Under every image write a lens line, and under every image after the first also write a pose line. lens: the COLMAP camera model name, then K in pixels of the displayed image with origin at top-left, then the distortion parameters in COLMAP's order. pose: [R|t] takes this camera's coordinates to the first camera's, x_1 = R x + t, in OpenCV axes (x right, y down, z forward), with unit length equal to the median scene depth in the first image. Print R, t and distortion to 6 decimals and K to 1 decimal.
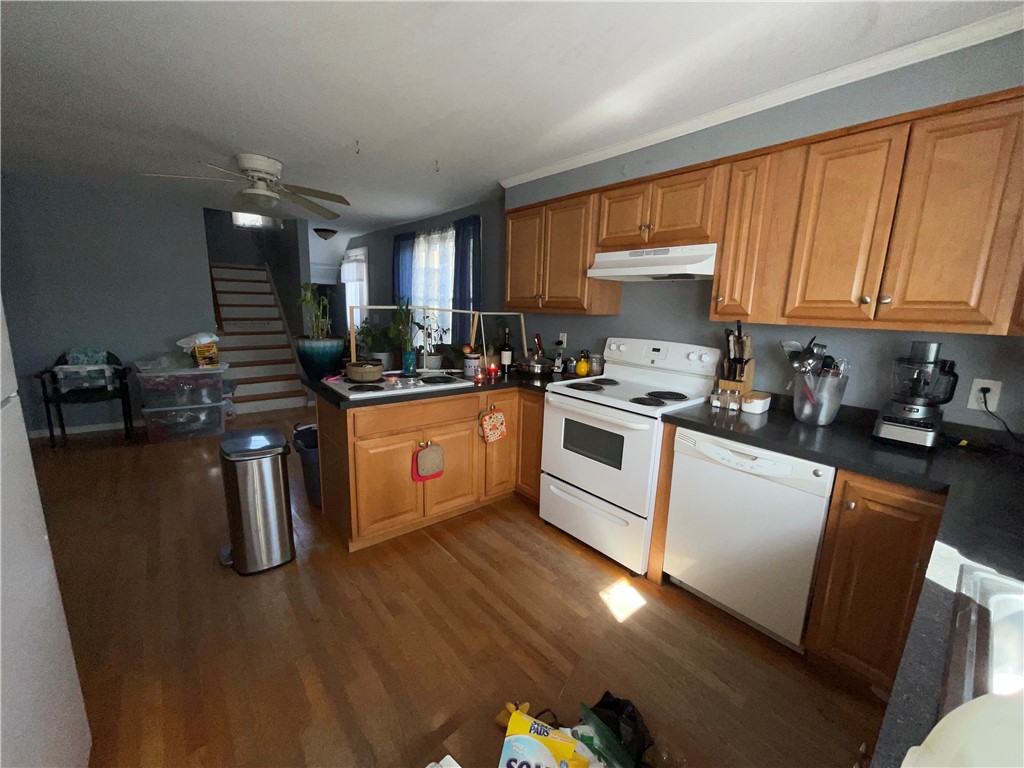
lens RADIAL K [[417.3, 0, 511.5], [0, 417.3, 384.7], [0, 0, 1]] dist [0.000872, -0.000344]
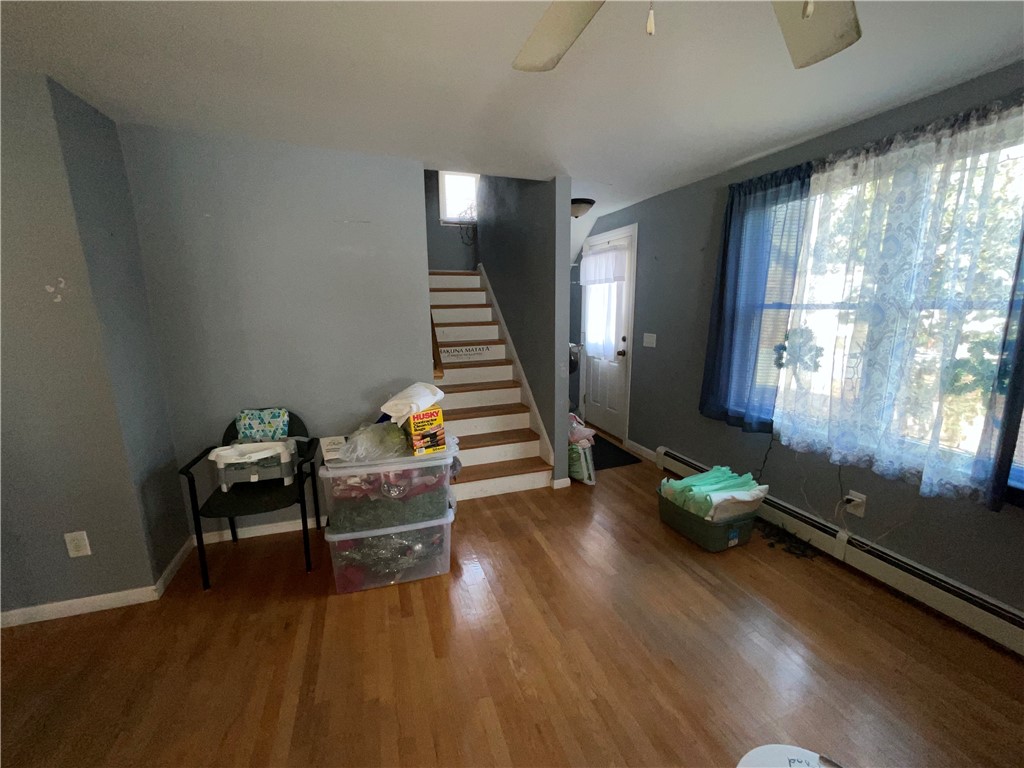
lens RADIAL K [[417.3, 0, 510.4], [0, 417.3, 382.1], [0, 0, 1]] dist [0.000872, -0.000344]
pose [[0.934087, 0.021186, -0.356415, -0.440214], [-0.023798, 0.999712, -0.002945, -0.133910], [0.356250, 0.011233, 0.934323, 0.536810]]
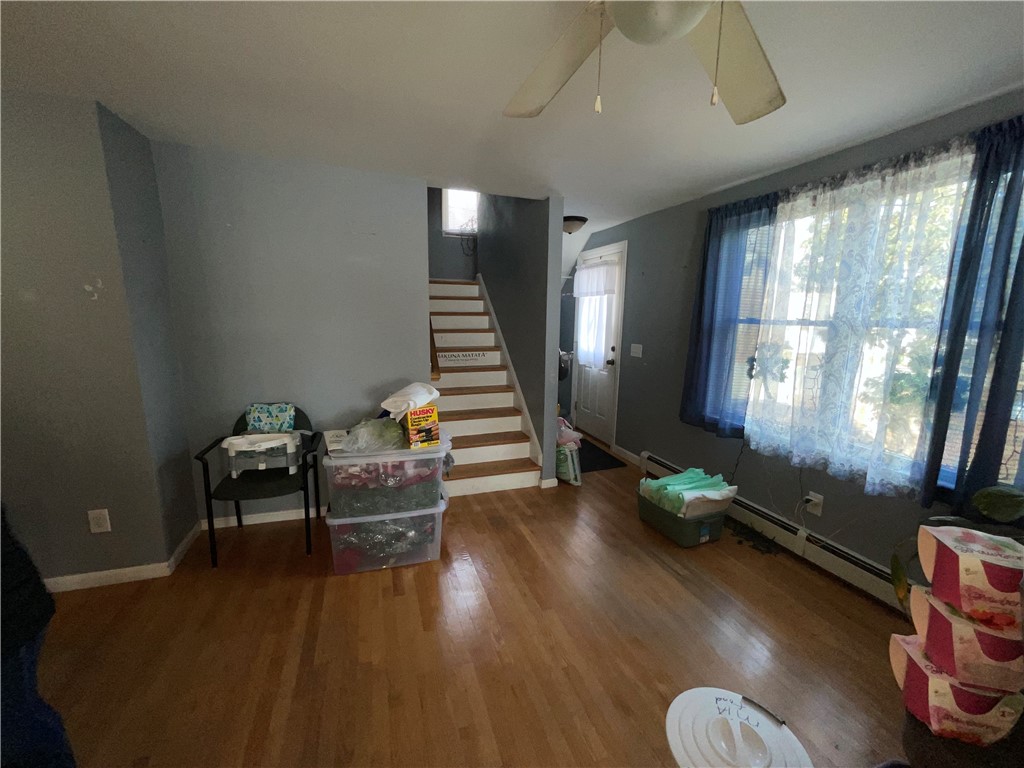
lens RADIAL K [[417.3, 0, 510.2], [0, 417.3, 381.8], [0, 0, 1]] dist [0.000872, -0.000344]
pose [[0.934194, 0.037918, -0.354744, -0.410620], [-0.050053, 0.998431, -0.025092, -0.124176], [0.353236, 0.041197, 0.934627, 0.494646]]
